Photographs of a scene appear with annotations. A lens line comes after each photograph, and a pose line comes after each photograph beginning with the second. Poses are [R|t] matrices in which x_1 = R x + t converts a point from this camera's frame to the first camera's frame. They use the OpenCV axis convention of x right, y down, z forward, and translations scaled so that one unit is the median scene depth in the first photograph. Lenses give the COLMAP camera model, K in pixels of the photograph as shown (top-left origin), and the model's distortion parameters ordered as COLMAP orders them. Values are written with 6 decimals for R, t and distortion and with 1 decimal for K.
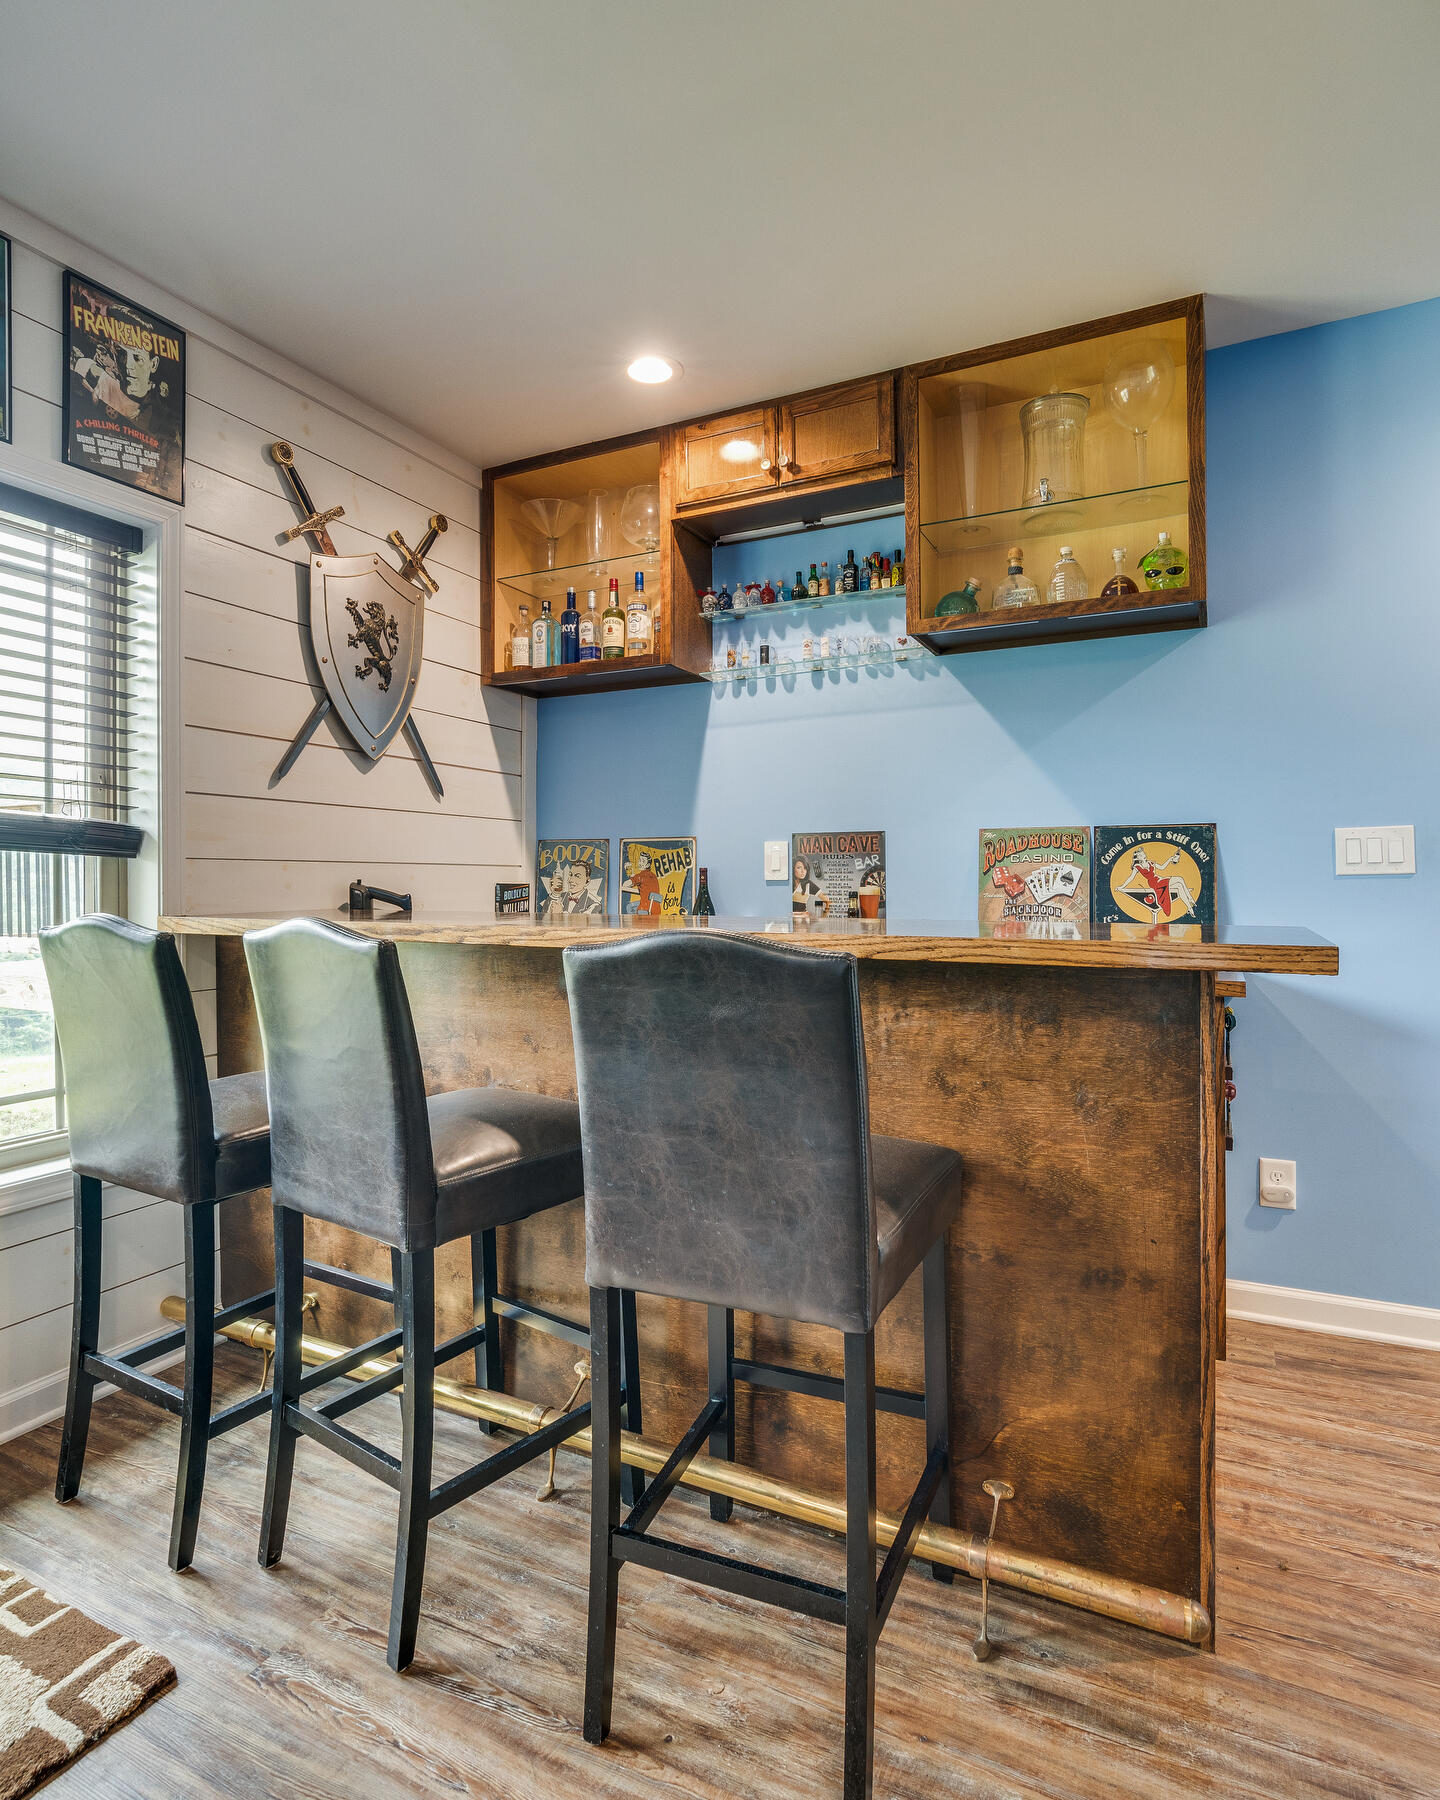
lens RADIAL K [[966.5, 0, 728.6], [0, 966.5, 878.5], [0, 0, 1]] dist [-0.013438, 0.004872]
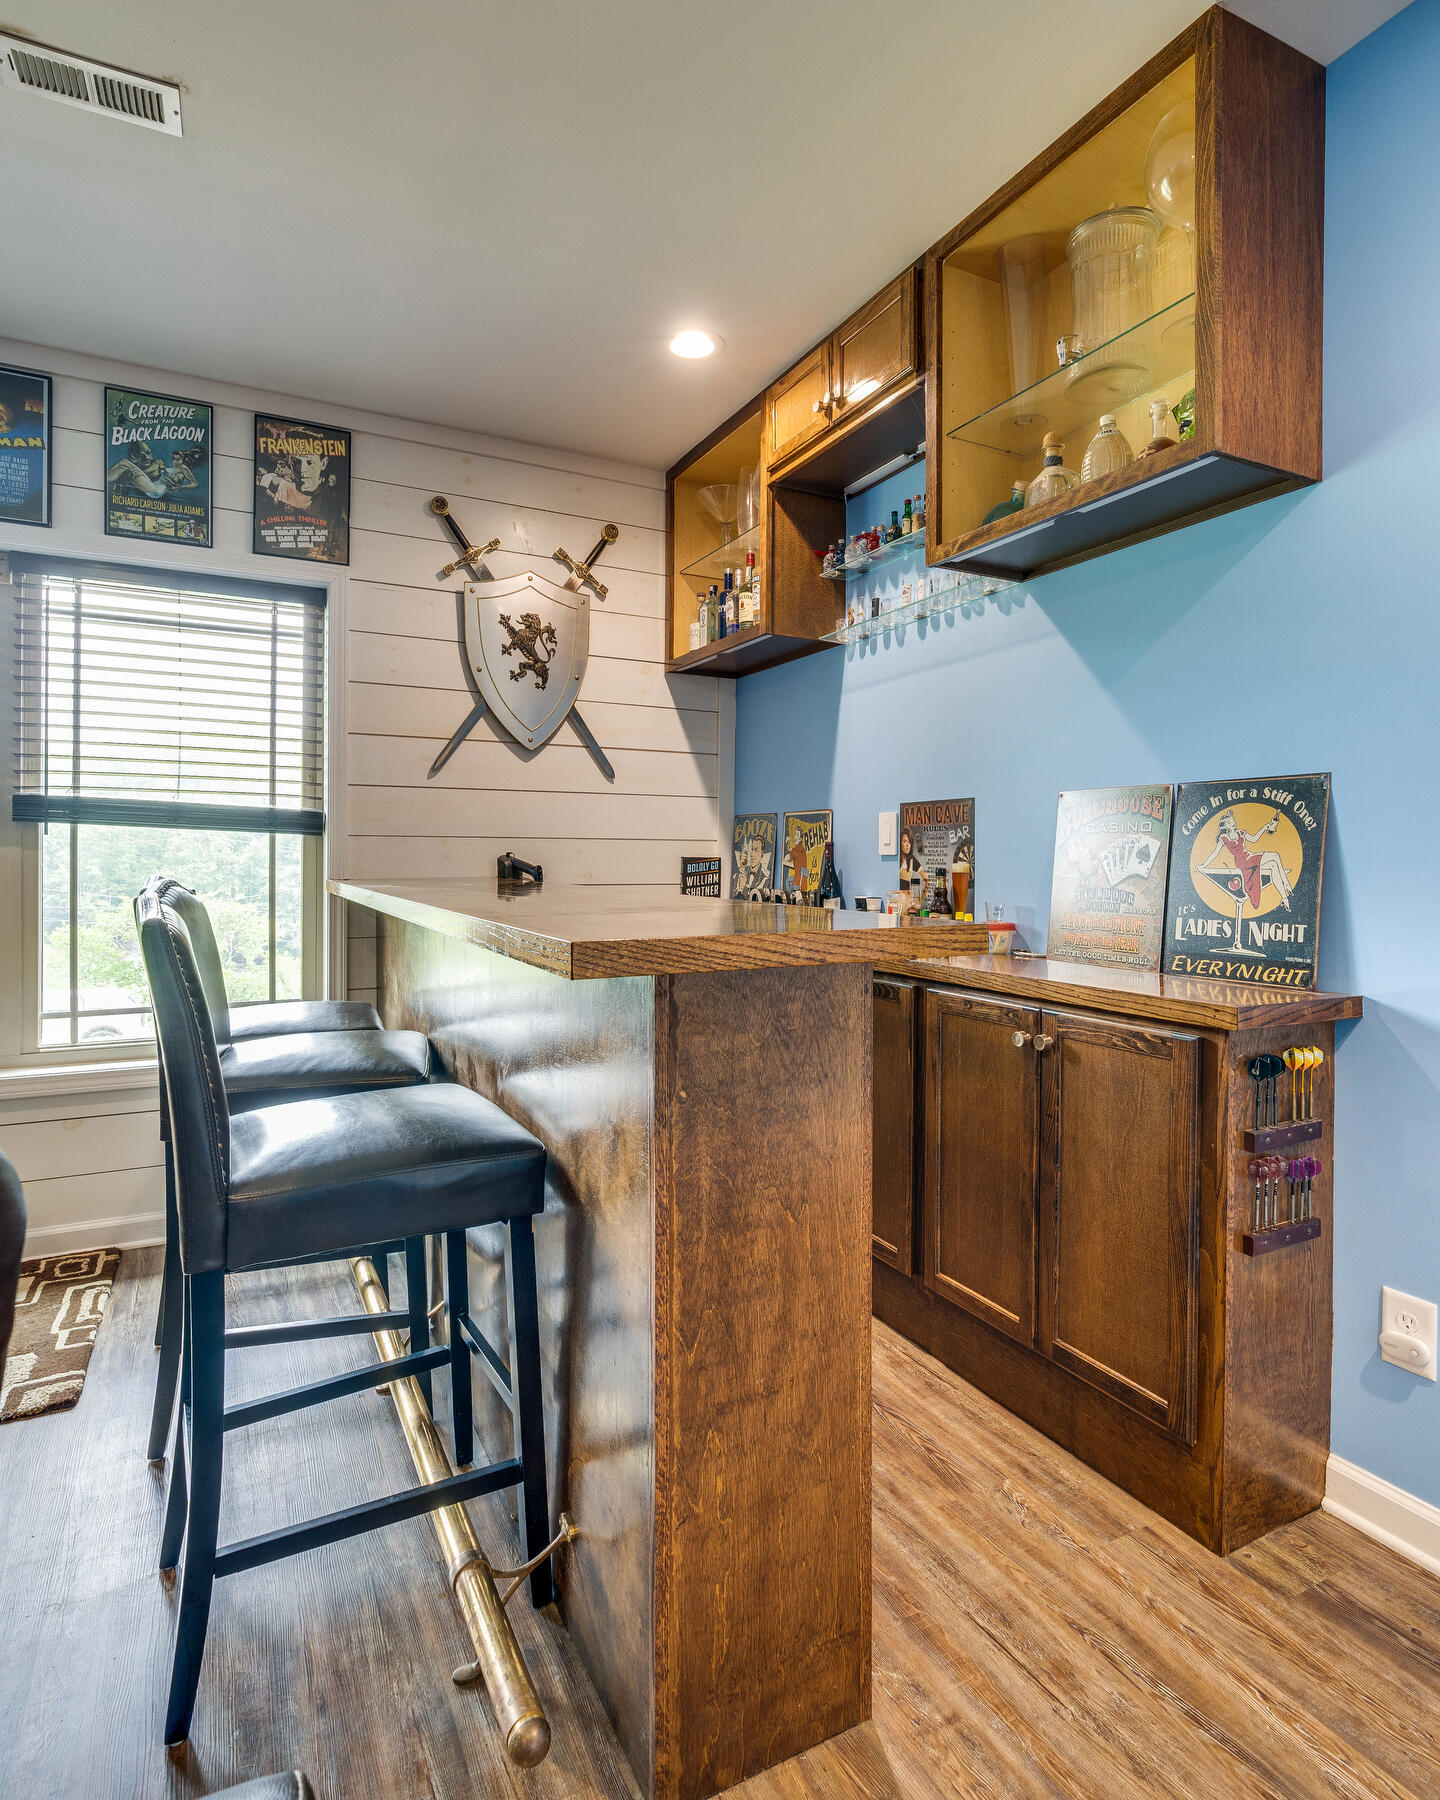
lens RADIAL K [[966.5, 0, 729.3], [0, 966.5, 858.7], [0, 0, 1]] dist [-0.013438, 0.004872]
pose [[0.812872, 0.006962, -0.582401, 0.518889], [-0.003492, 0.999969, 0.007080, -0.000746], [0.582432, -0.003721, 0.812871, 0.199099]]
